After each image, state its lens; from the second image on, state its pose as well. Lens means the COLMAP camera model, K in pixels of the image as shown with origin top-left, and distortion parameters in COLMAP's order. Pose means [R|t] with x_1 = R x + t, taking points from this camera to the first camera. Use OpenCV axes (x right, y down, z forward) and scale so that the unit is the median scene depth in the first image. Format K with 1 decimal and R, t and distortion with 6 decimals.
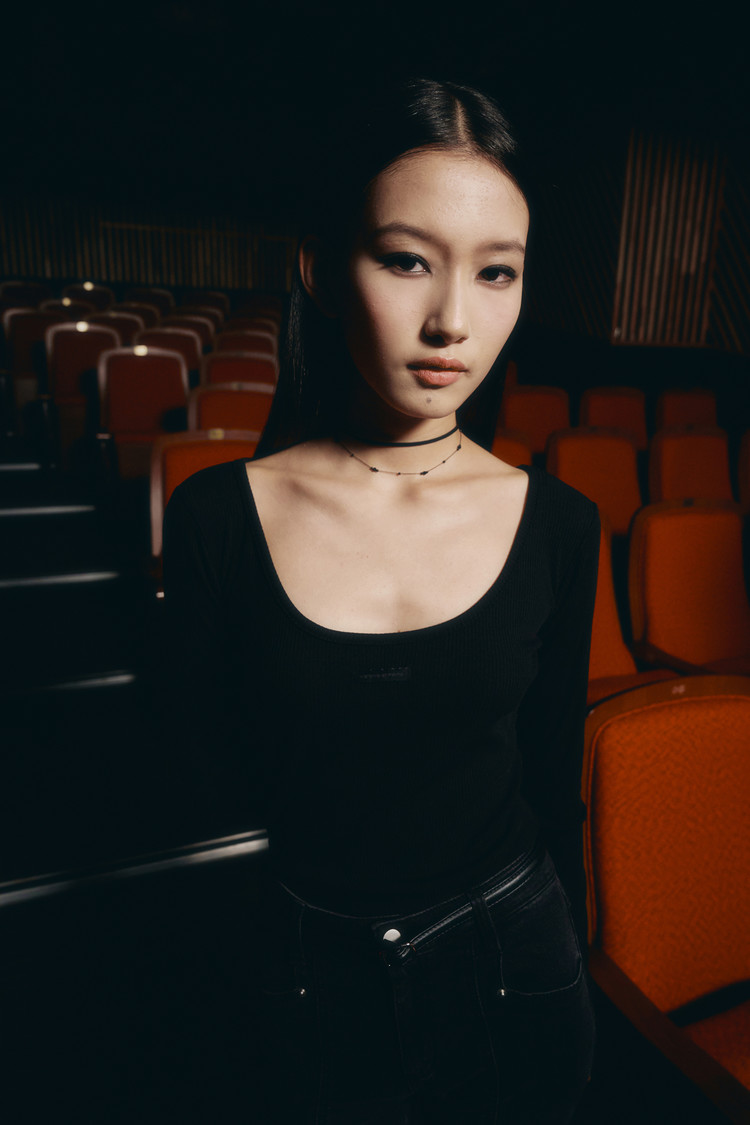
lens RADIAL K [[745.5, 0, 375.0], [0, 745.5, 562.5], [0, 0, 1]] dist [-0.001507, -0.015583]
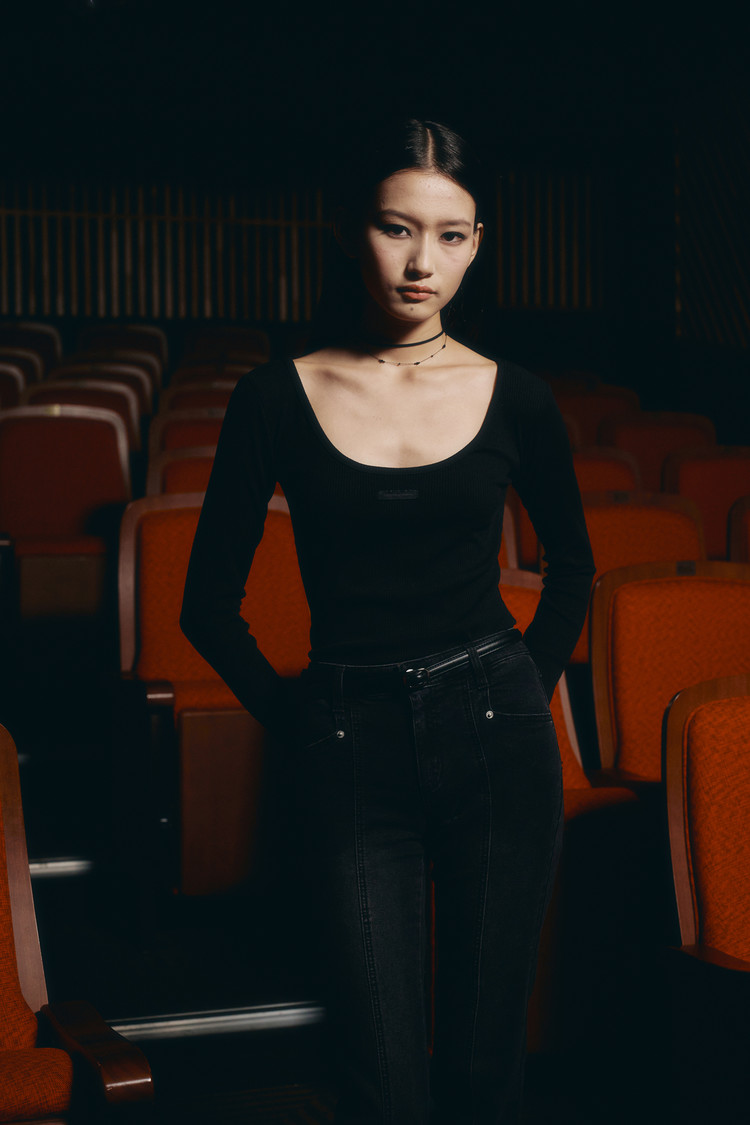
lens RADIAL K [[1899.7, 0, 375.0], [0, 1899.7, 562.5], [0, 0, 1]] dist [-0.028441, -0.027149]
pose [[0.998243, -0.030654, -0.050716, 0.037416], [0.018361, 0.973689, -0.227138, 0.545801], [0.056344, 0.225808, 0.972541, -1.280422]]
